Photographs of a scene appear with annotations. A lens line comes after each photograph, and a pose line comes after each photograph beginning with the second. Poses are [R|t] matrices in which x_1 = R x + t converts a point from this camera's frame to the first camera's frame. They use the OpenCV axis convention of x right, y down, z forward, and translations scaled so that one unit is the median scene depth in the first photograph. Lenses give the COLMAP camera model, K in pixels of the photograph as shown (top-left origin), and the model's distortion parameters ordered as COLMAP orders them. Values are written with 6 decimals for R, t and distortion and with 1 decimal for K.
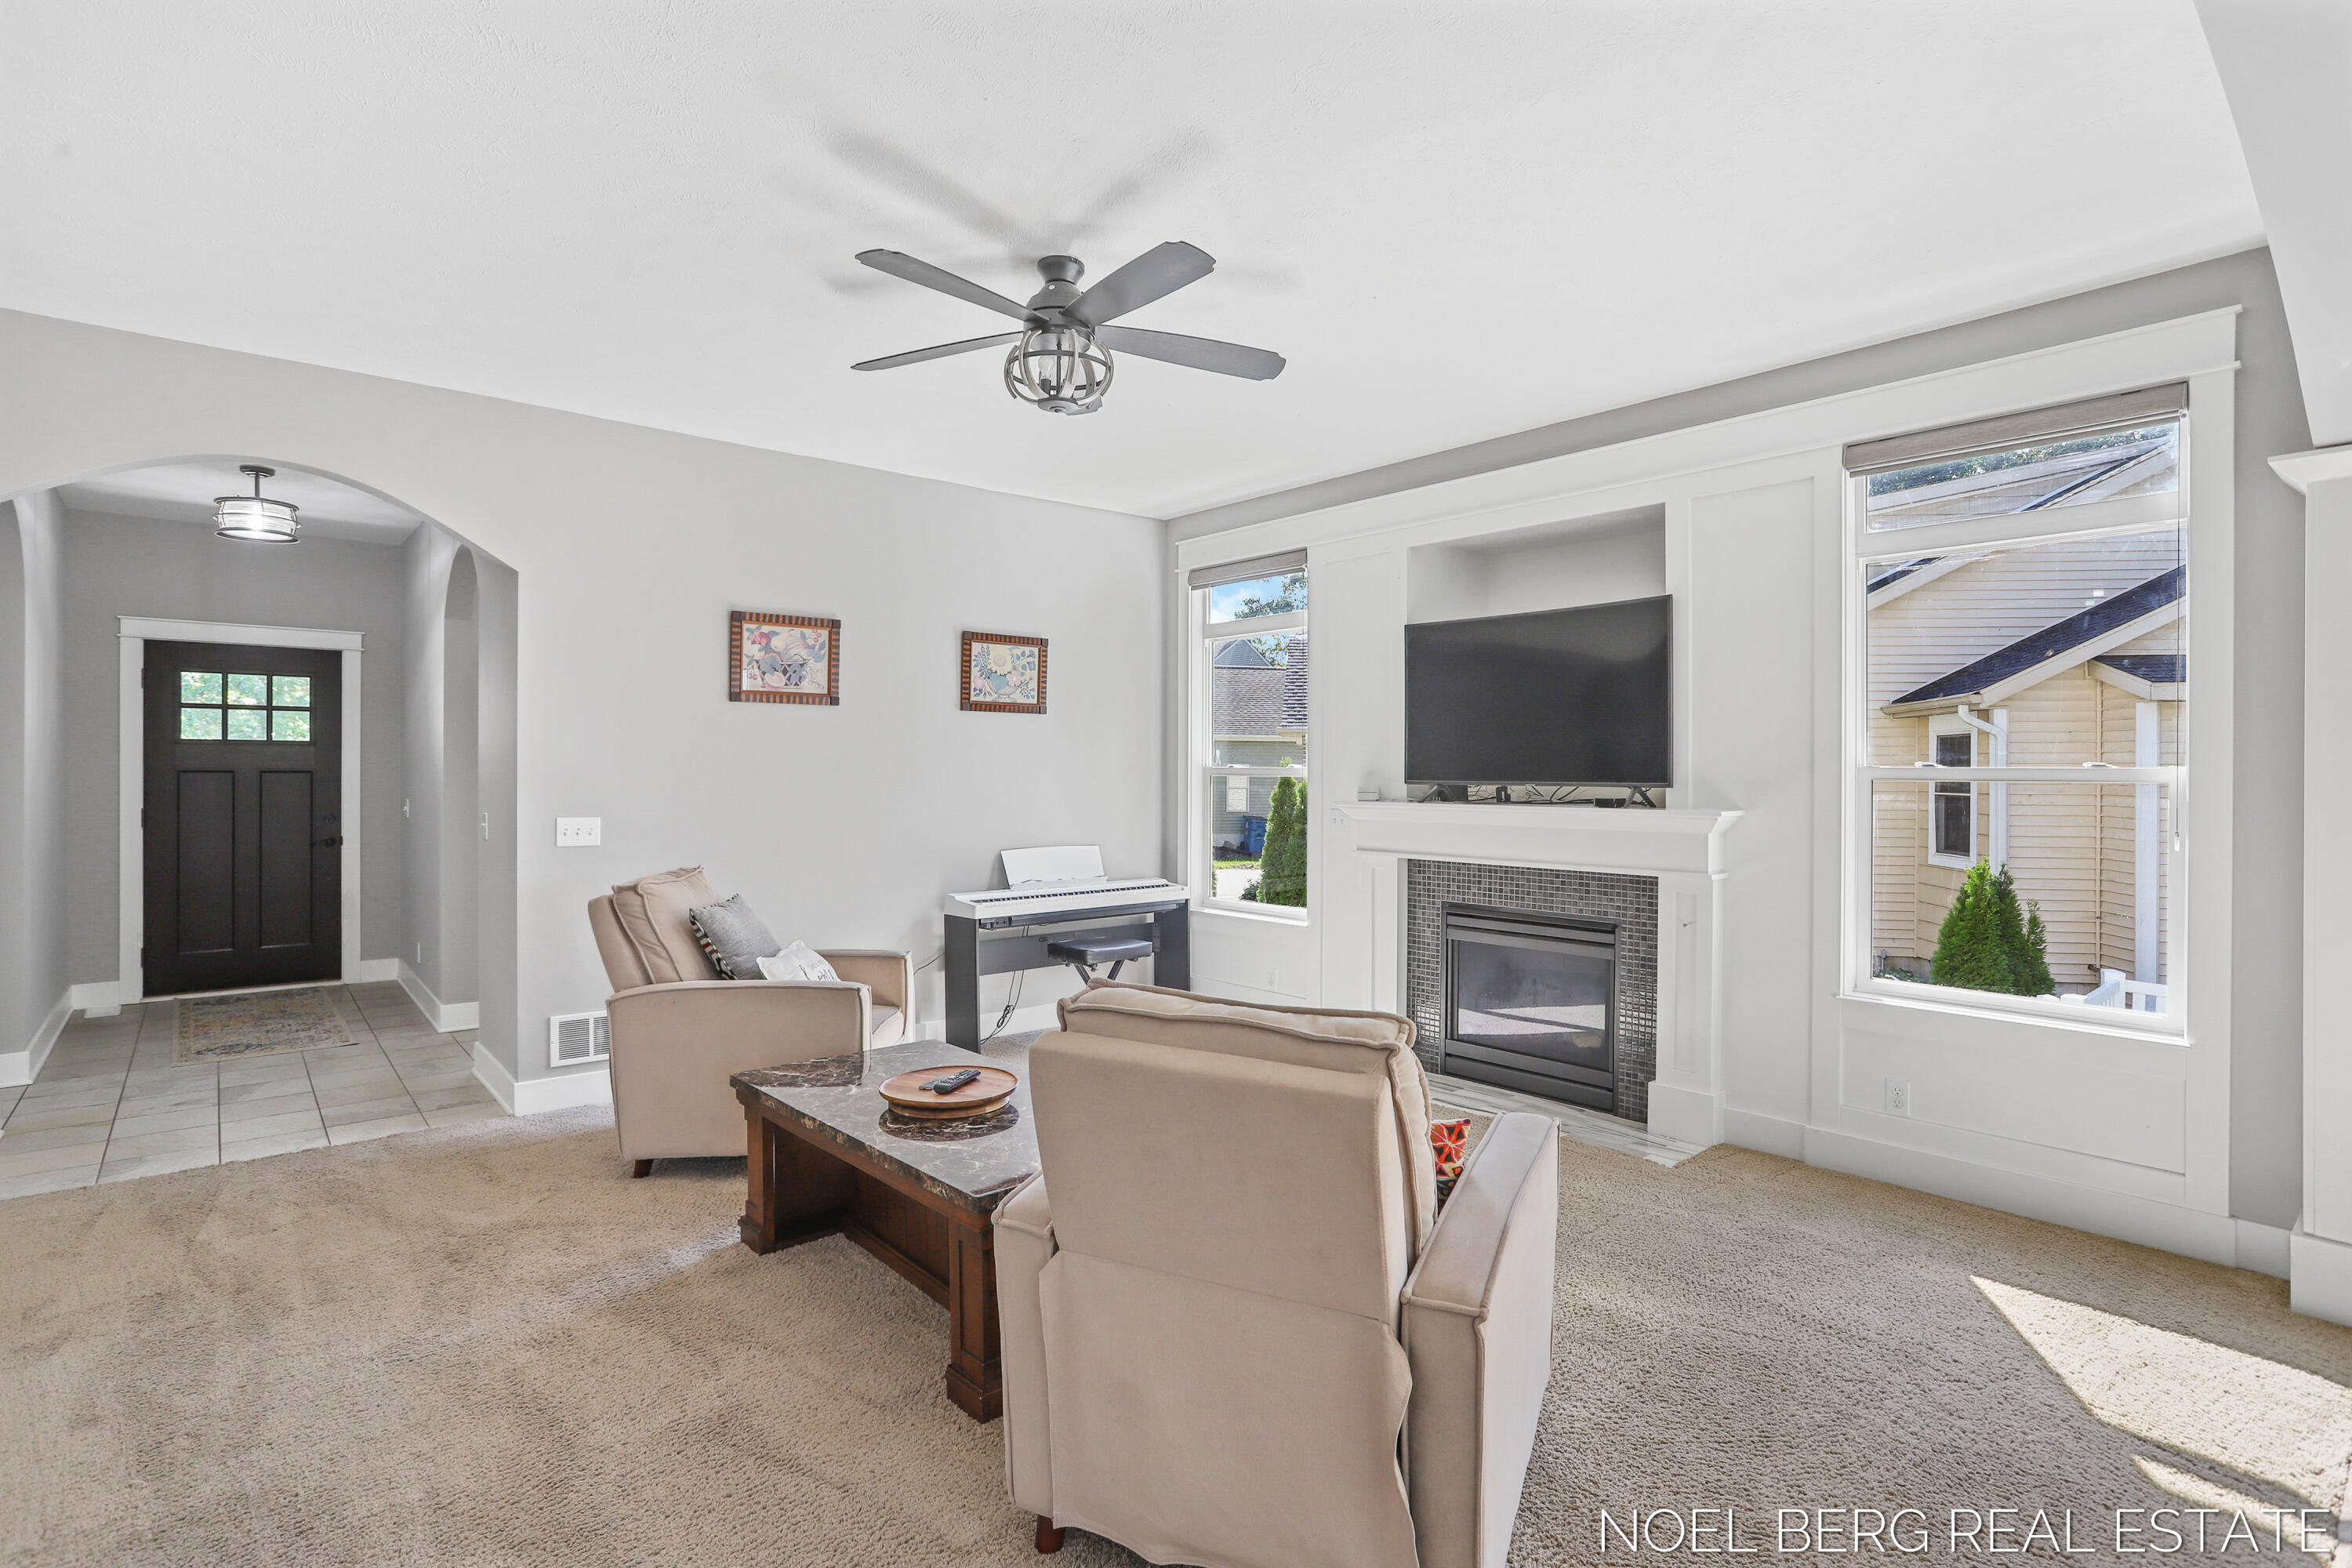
lens RADIAL K [[1149.5, 0, 1191.8], [0, 1149.5, 770.5], [0, 0, 1]] dist [-0.026952, 0.009465]
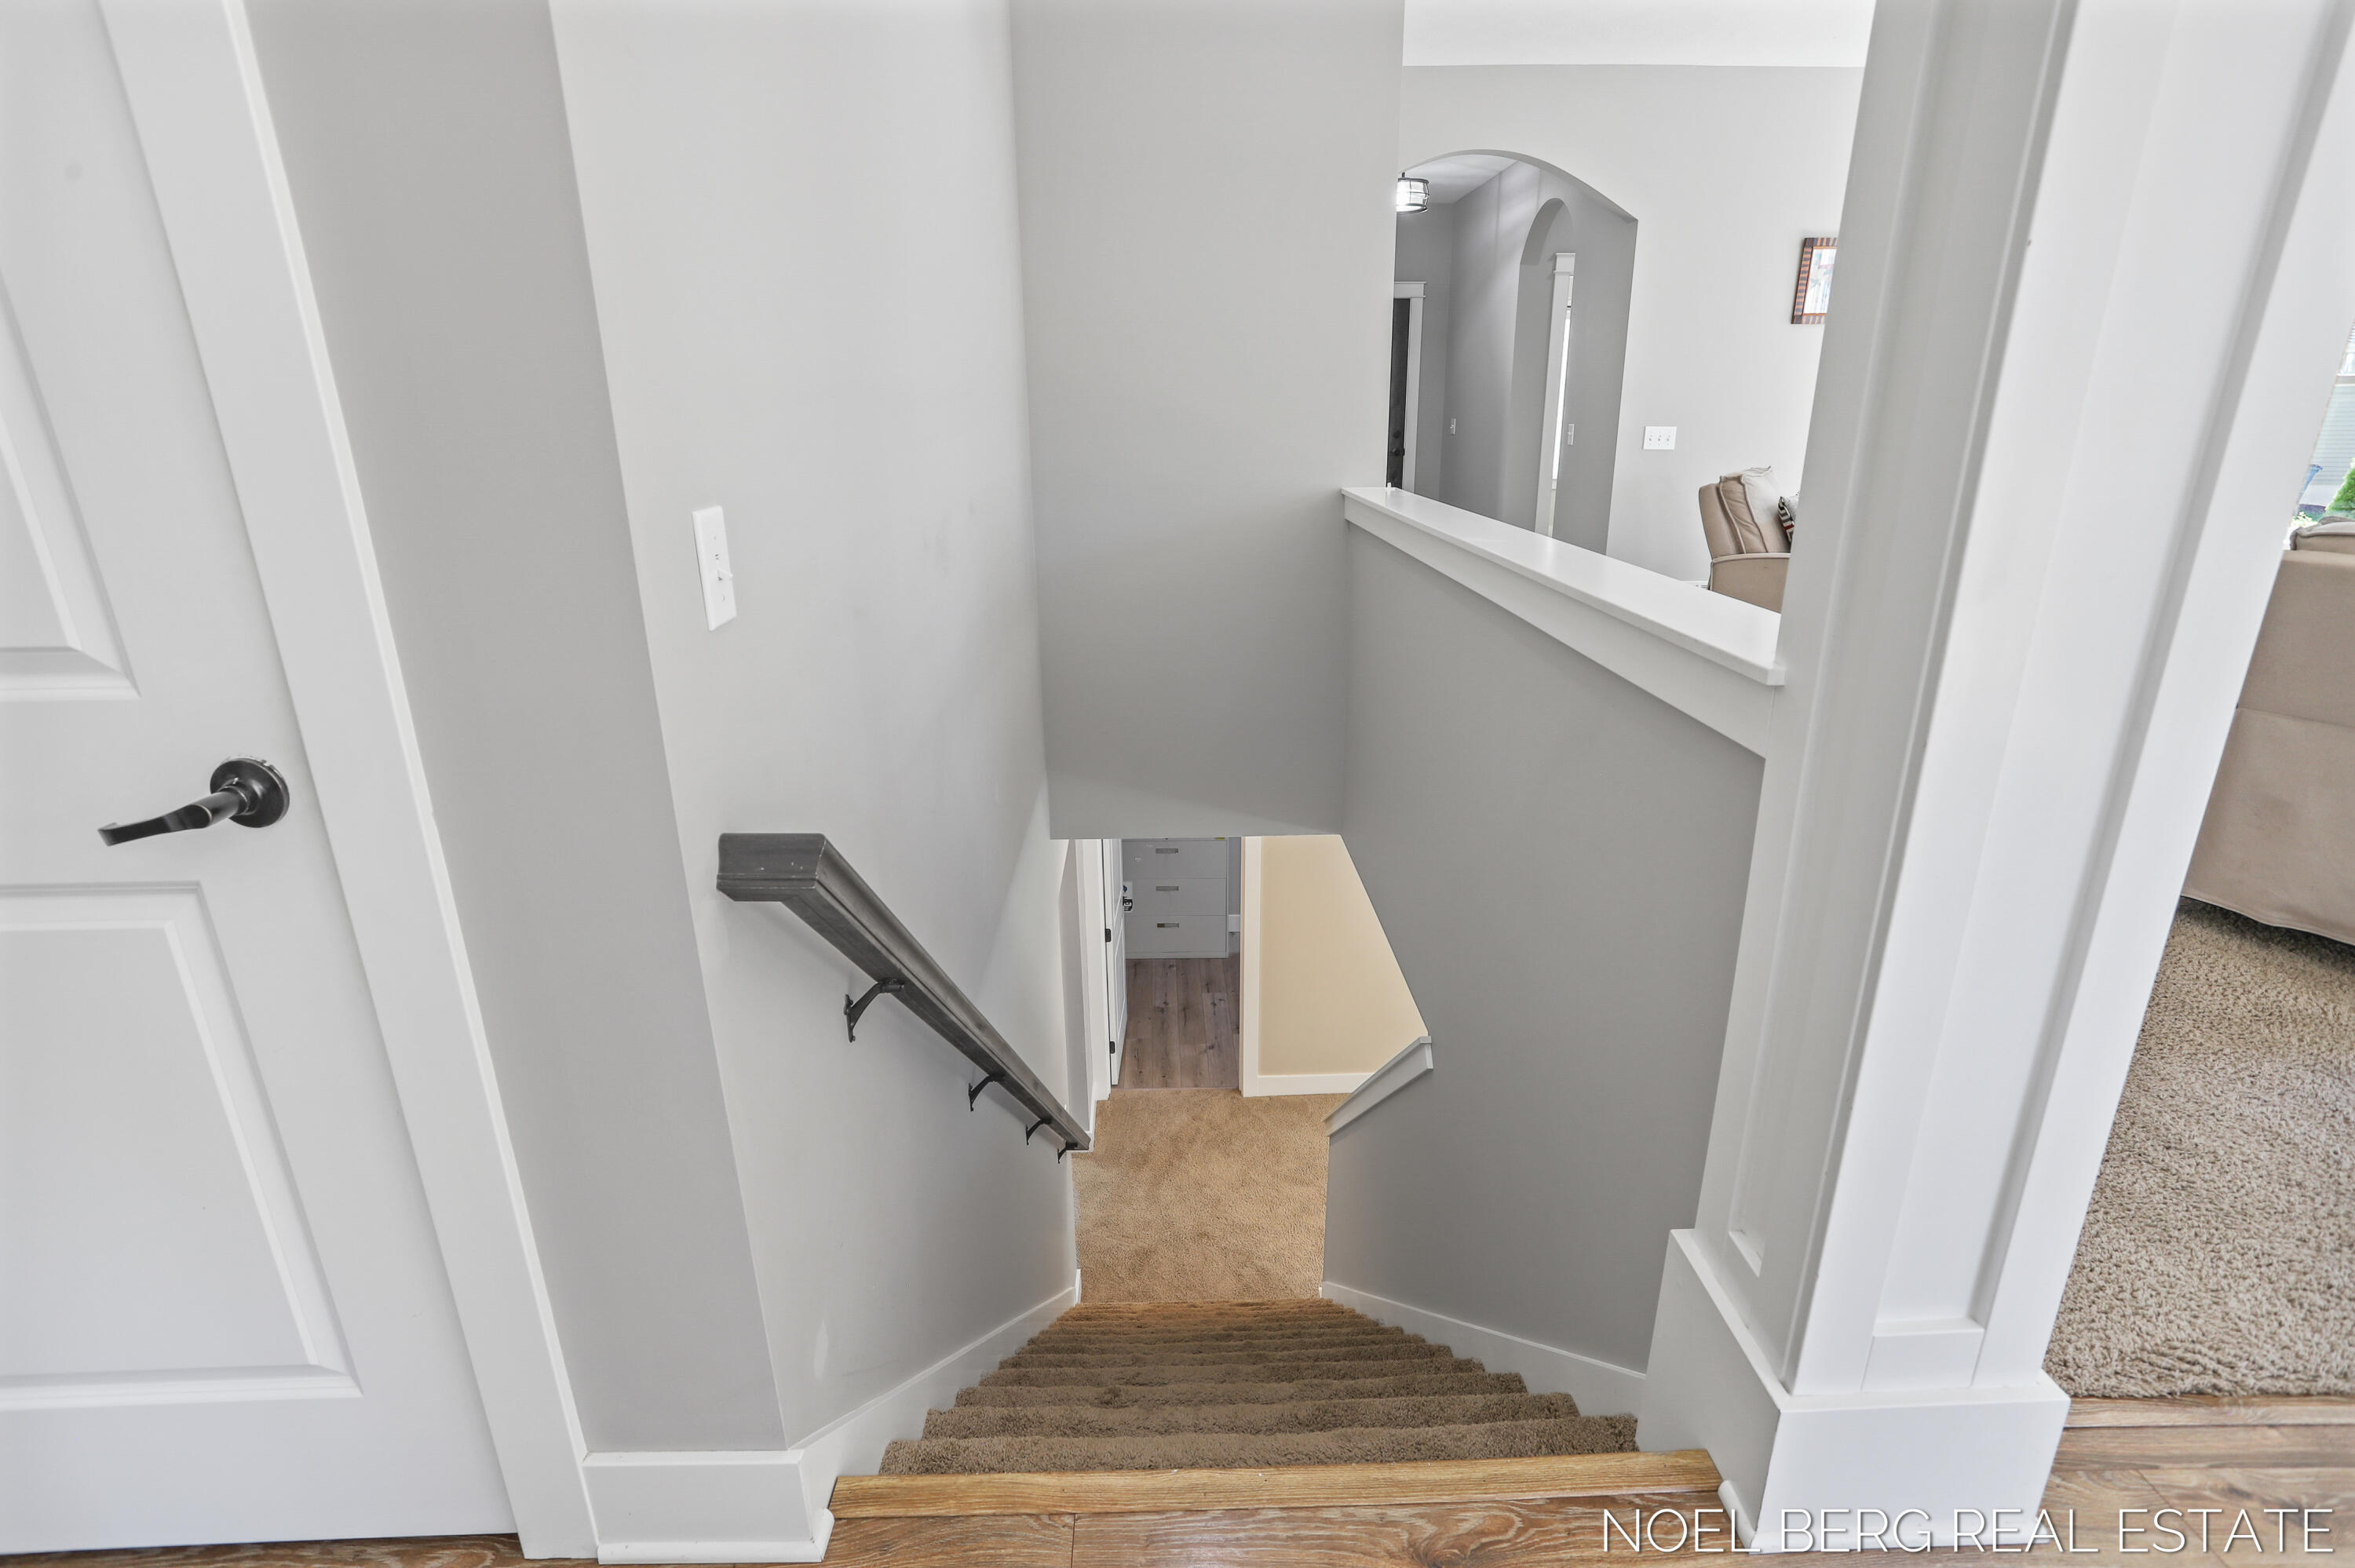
lens RADIAL K [[1150.8, 0, 1182.3], [0, 1150.8, 793.9], [0, 0, 1]] dist [-0.026952, 0.009465]
pose [[0.781234, 0.188910, -0.594967, -0.138531], [0.011108, 0.948752, 0.315827, 0.025440], [0.624139, -0.253343, 0.739099, -0.454236]]
